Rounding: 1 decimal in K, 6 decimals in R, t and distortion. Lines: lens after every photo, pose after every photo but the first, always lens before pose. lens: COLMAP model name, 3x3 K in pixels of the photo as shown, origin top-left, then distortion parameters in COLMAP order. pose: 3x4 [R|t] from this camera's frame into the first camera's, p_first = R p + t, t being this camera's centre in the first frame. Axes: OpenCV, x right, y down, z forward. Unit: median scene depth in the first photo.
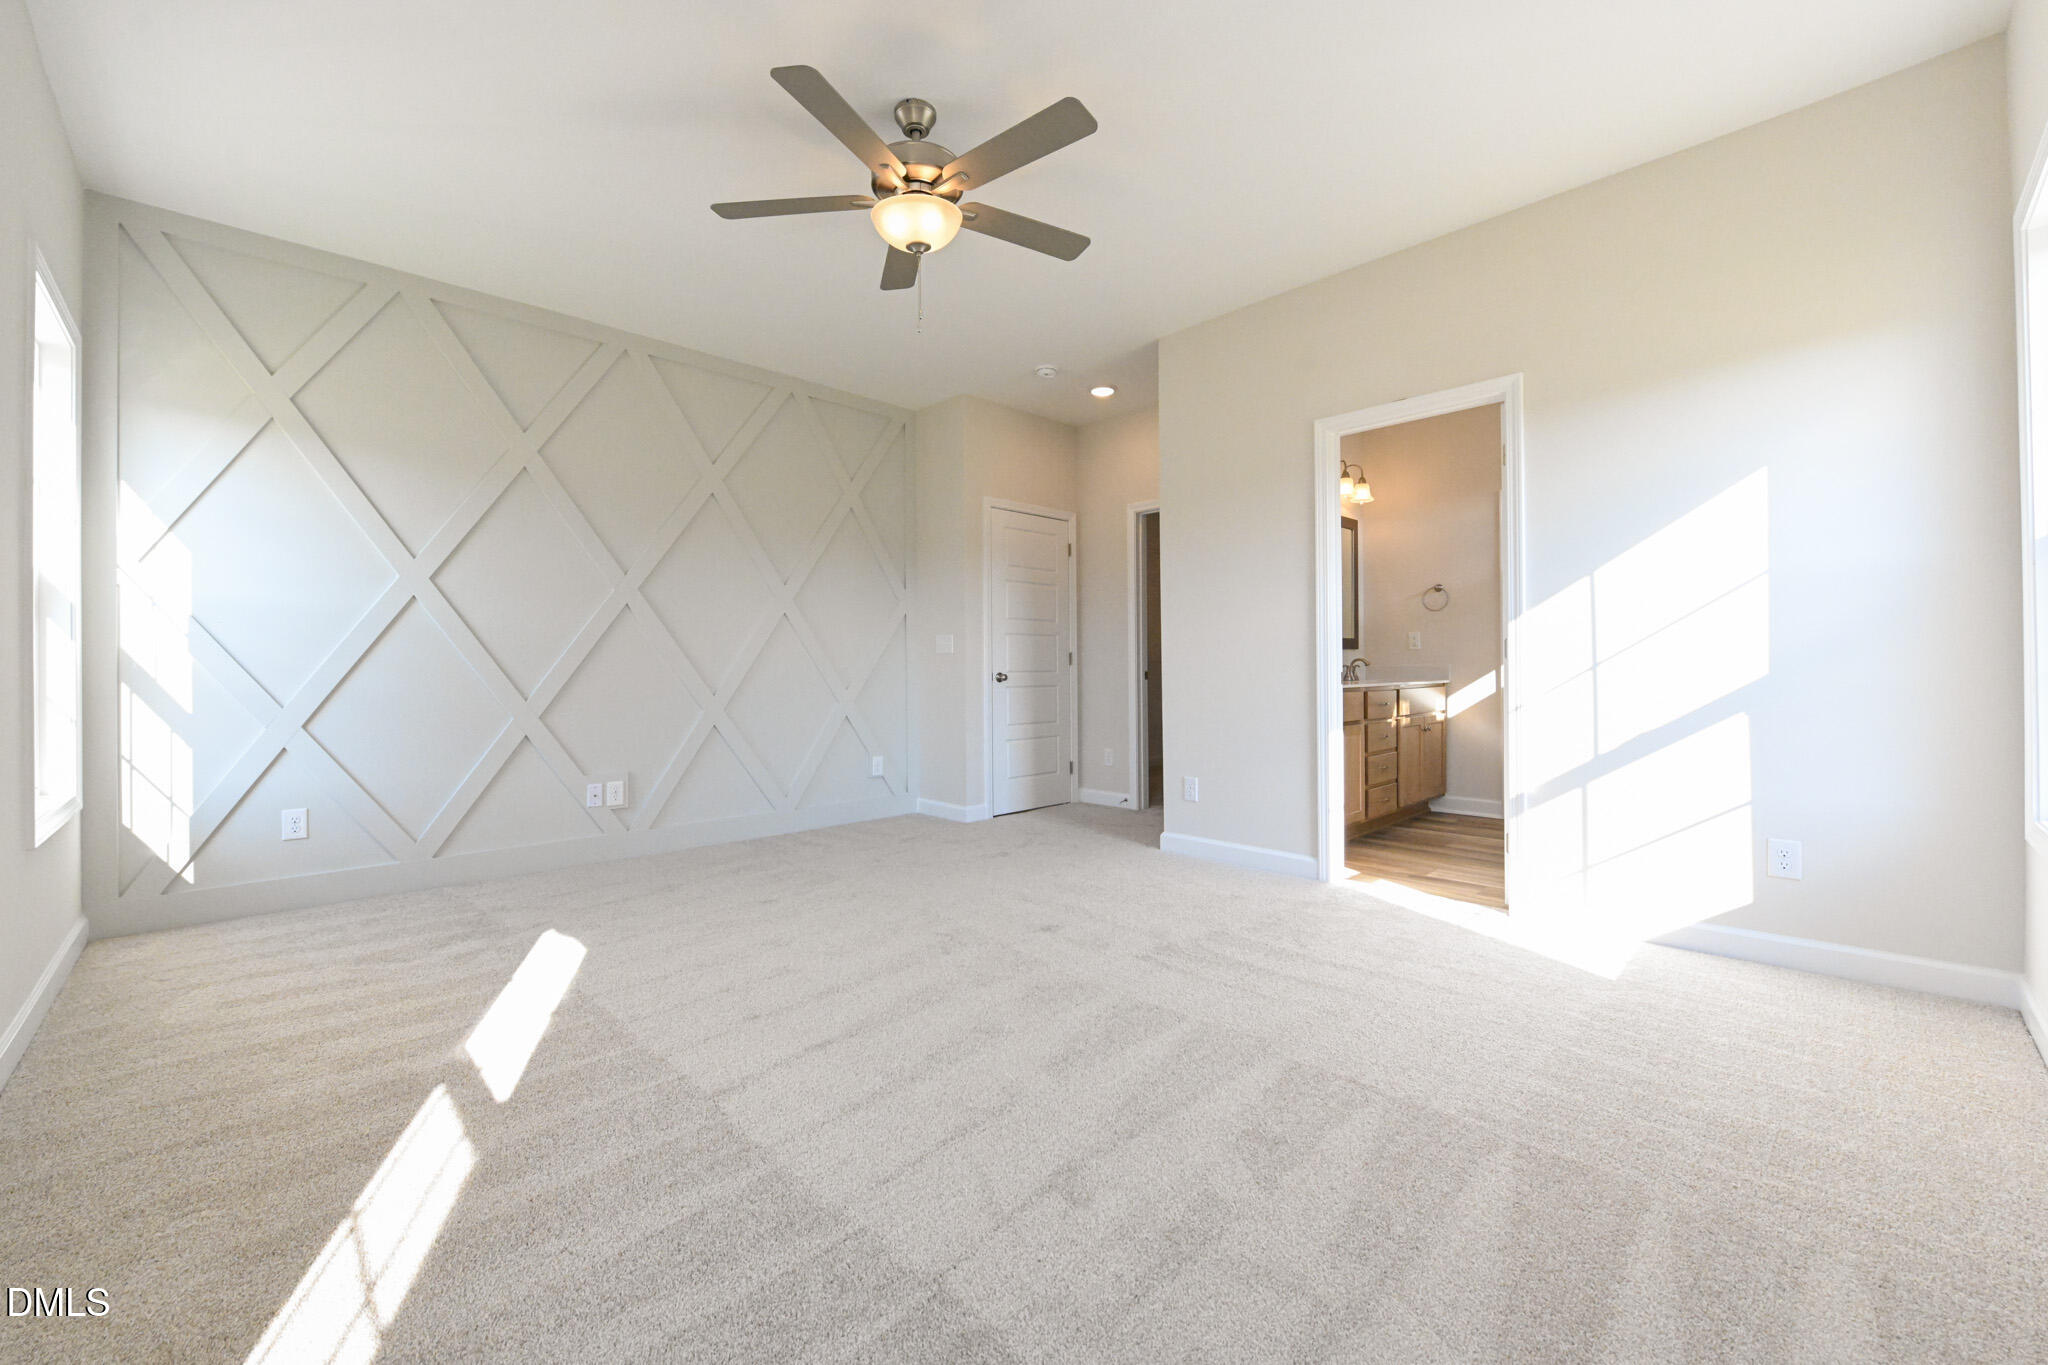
lens RADIAL K [[809.6, 0, 1022.6], [0, 809.6, 669.2], [0, 0, 1]] dist [-0.008981, -0.000326]
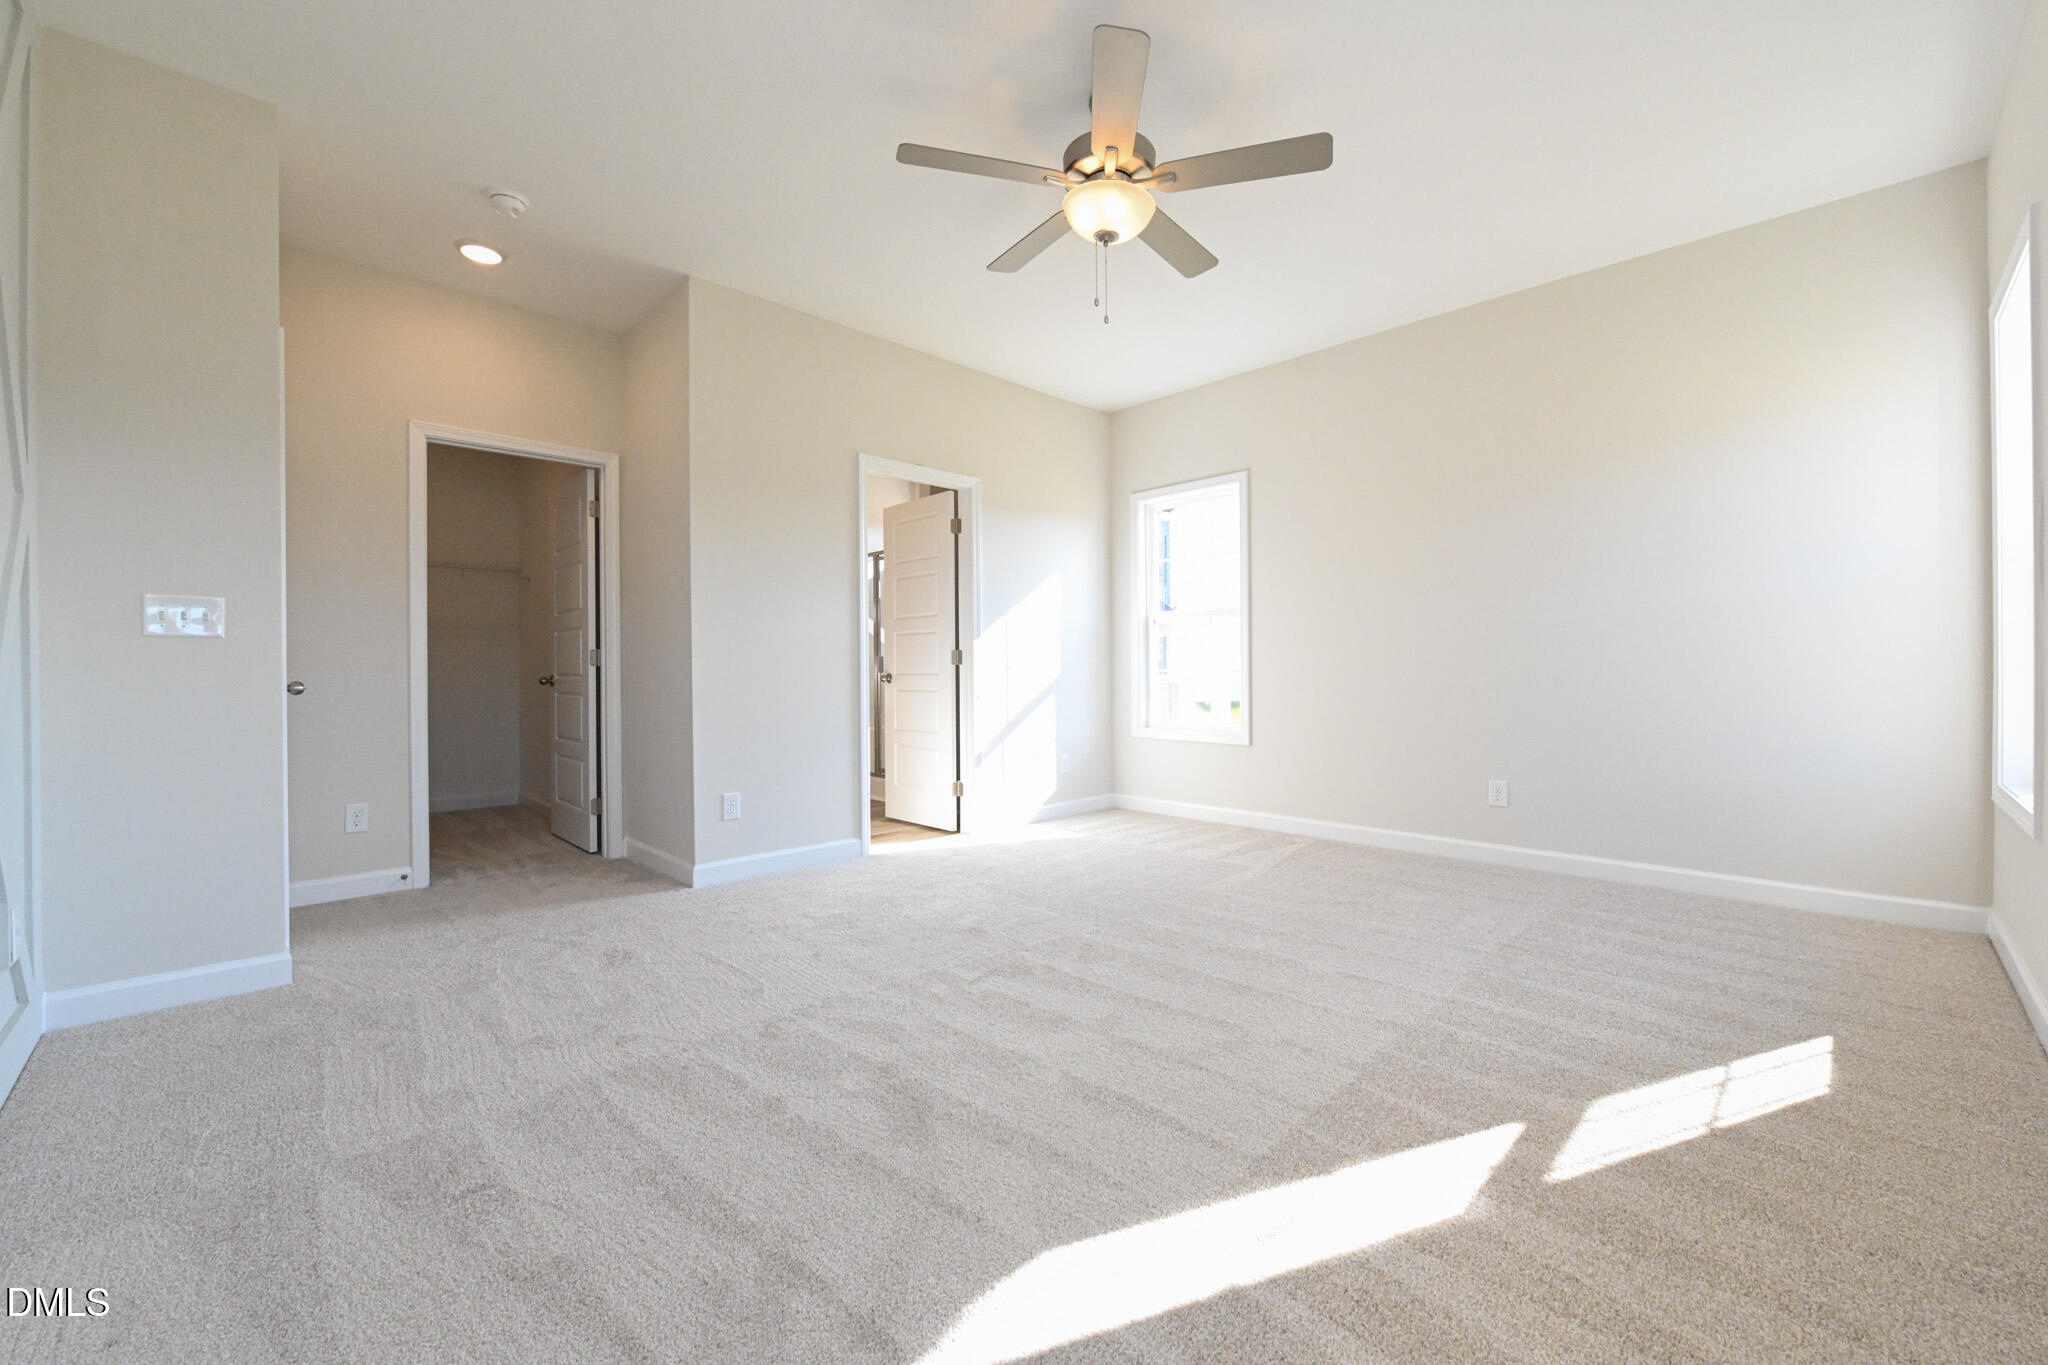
lens RADIAL K [[809.6, 0, 1022.6], [0, 809.6, 669.2], [0, 0, 1]] dist [-0.008981, -0.000326]
pose [[-0.000330, 0.008971, 0.999960, -0.859759], [0.006740, 0.999937, -0.008968, 0.009885], [-0.999977, 0.006737, -0.000390, 0.855850]]
